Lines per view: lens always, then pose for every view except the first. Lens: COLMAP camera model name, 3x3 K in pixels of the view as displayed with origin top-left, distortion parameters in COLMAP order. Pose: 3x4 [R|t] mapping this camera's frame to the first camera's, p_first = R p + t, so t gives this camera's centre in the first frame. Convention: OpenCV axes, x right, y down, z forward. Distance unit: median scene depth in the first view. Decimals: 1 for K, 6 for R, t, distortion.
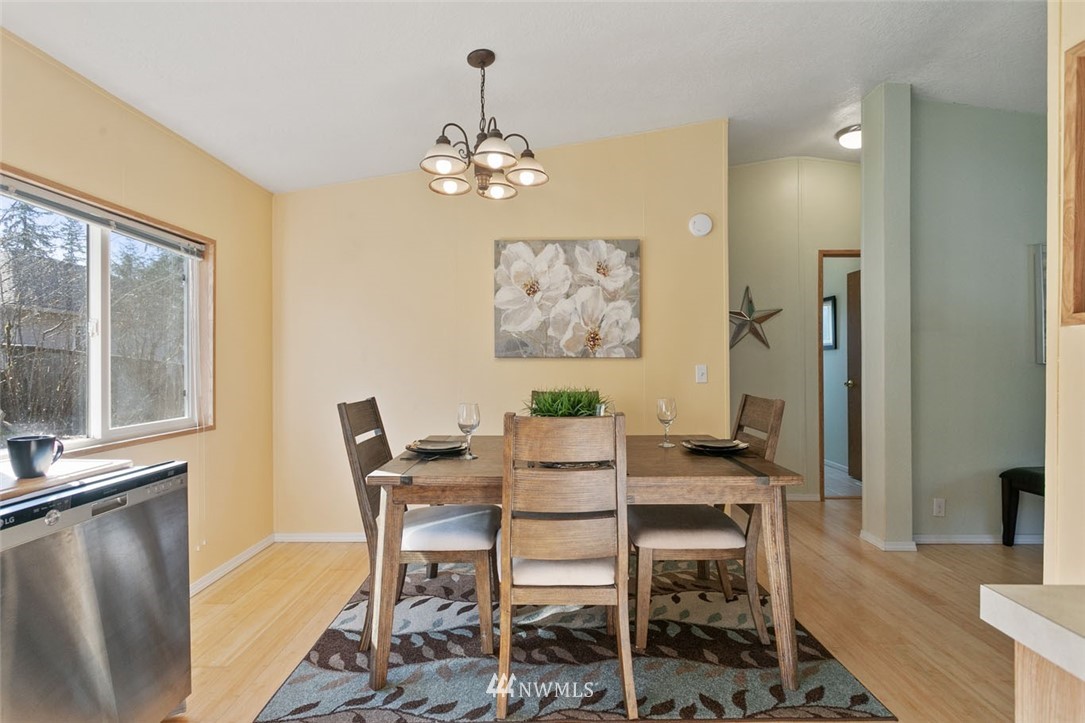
lens RADIAL K [[514.0, 0, 533.7], [0, 514.0, 359.3], [0, 0, 1]] dist [-0.001946, 0.003147]
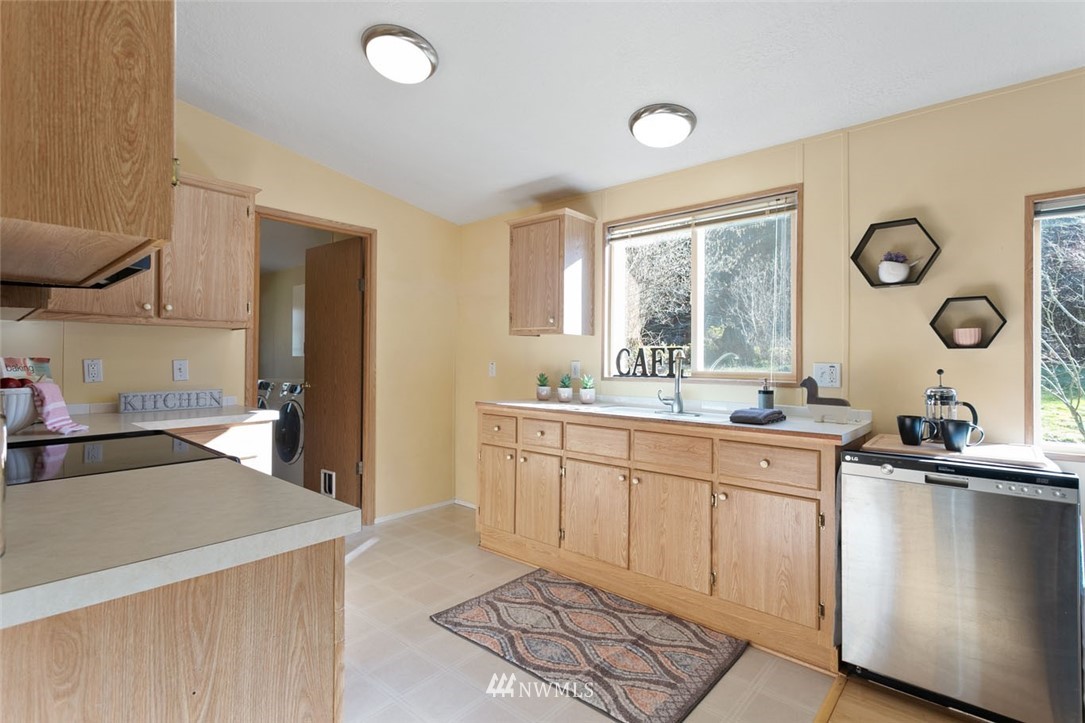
lens RADIAL K [[514.0, 0, 539.1], [0, 514.0, 358.5], [0, 0, 1]] dist [-0.001946, 0.003147]
pose [[-0.644195, -0.002359, -0.764857, 0.923612], [-0.001091, 0.999997, -0.002165, -0.005773], [0.764860, -0.000560, -0.644196, 1.310794]]
